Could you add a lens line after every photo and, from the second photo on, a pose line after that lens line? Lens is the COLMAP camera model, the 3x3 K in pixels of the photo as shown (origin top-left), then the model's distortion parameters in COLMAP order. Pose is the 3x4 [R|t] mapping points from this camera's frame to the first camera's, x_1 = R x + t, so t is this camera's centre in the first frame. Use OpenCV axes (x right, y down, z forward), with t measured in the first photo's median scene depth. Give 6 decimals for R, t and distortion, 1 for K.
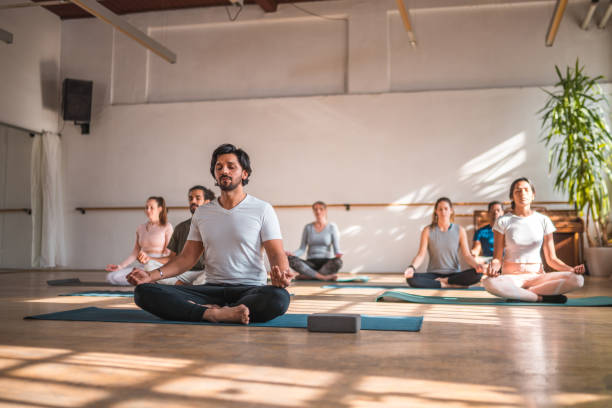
lens RADIAL K [[635.3, 0, 322.6], [0, 635.3, 203.8], [0, 0, 1]] dist [-0.015933, -0.006543]
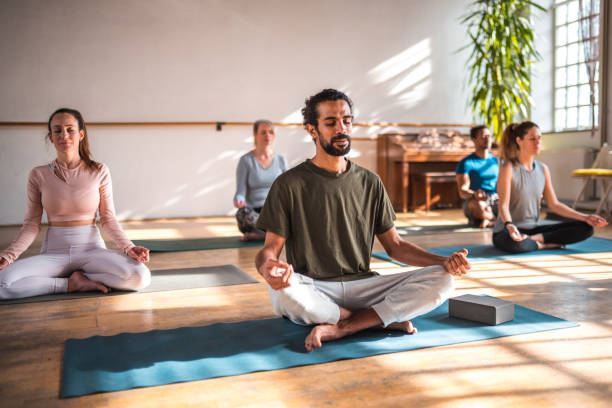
lens RADIAL K [[635.3, 0, 322.6], [0, 635.3, 203.8], [0, 0, 1]] dist [-0.015933, -0.006543]
pose [[0.855911, -0.049663, 0.514733, -0.386175], [-0.021020, 0.991214, 0.130587, -0.007208], [-0.516696, -0.122591, 0.847347, 0.527548]]
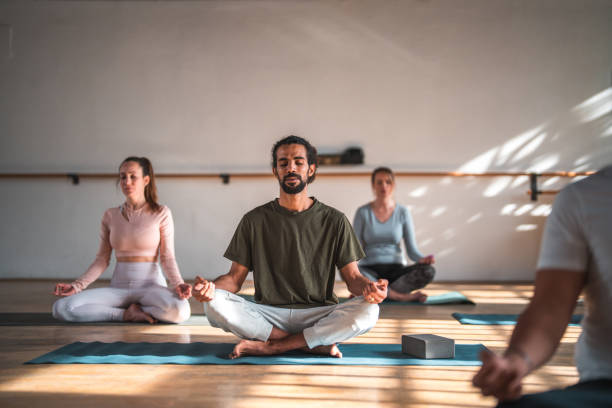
lens RADIAL K [[868.6, 0, 306.0], [0, 868.6, 204.0], [0, 0, 1]] dist [0.003581, 0.023912]
pose [[0.990430, 0.006111, 0.137884, -0.245988], [-0.011459, 0.999211, 0.038027, -0.000774], [-0.137542, -0.039243, 0.989718, 0.269810]]
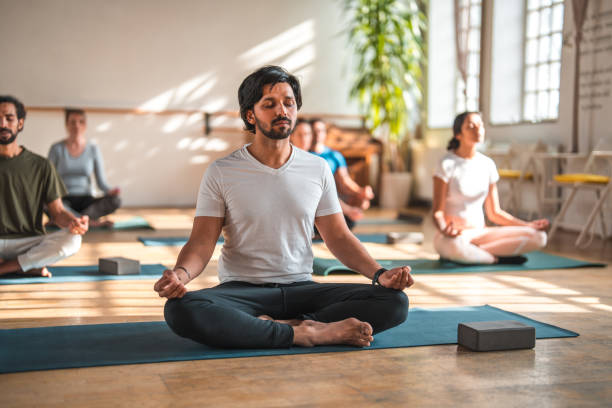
lens RADIAL K [[859.1, 0, 307.2], [0, 859.1, 218.3], [0, 0, 1]] dist [-0.203709, 1.230575]
pose [[0.875163, -0.026433, 0.483106, -0.296826], [-0.046705, 0.989228, 0.138732, -0.034678], [-0.481569, -0.143977, 0.864501, 0.121840]]
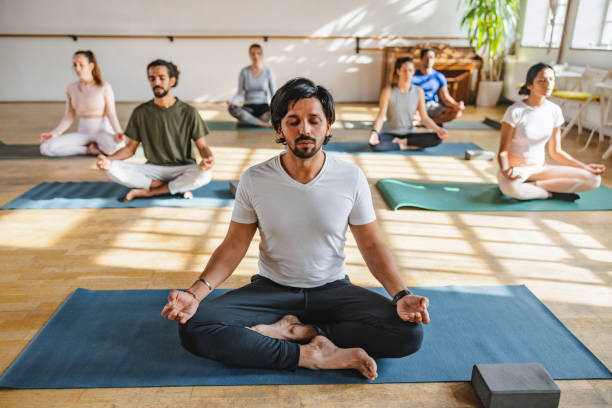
lens RADIAL K [[480.7, 0, 306.0], [0, 480.7, 204.0], [0, 0, 1]] dist [0.004917, 0.006125]
pose [[0.973914, -0.066320, 0.217011, -0.138777], [-0.024320, 0.920325, 0.390399, -0.089430], [-0.225612, -0.385492, 0.894704, 0.299558]]
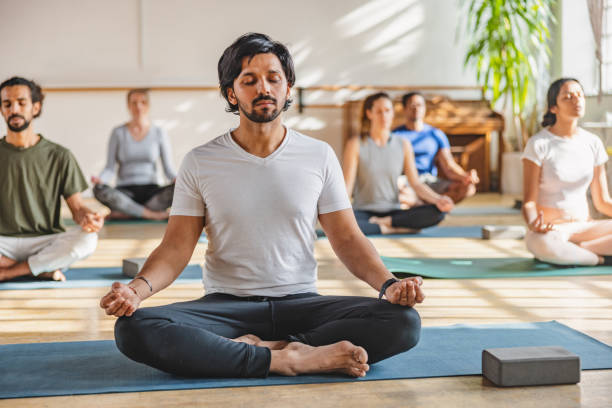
lens RADIAL K [[953.0, 0, 306.0], [0, 953.0, 204.0], [0, 0, 1]] dist [0.003552, -0.033244]
pose [[0.941071, -0.035532, 0.336337, -0.210900], [-0.014593, 0.989274, 0.145341, -0.038123], [-0.337894, -0.141684, 0.930459, 0.127645]]
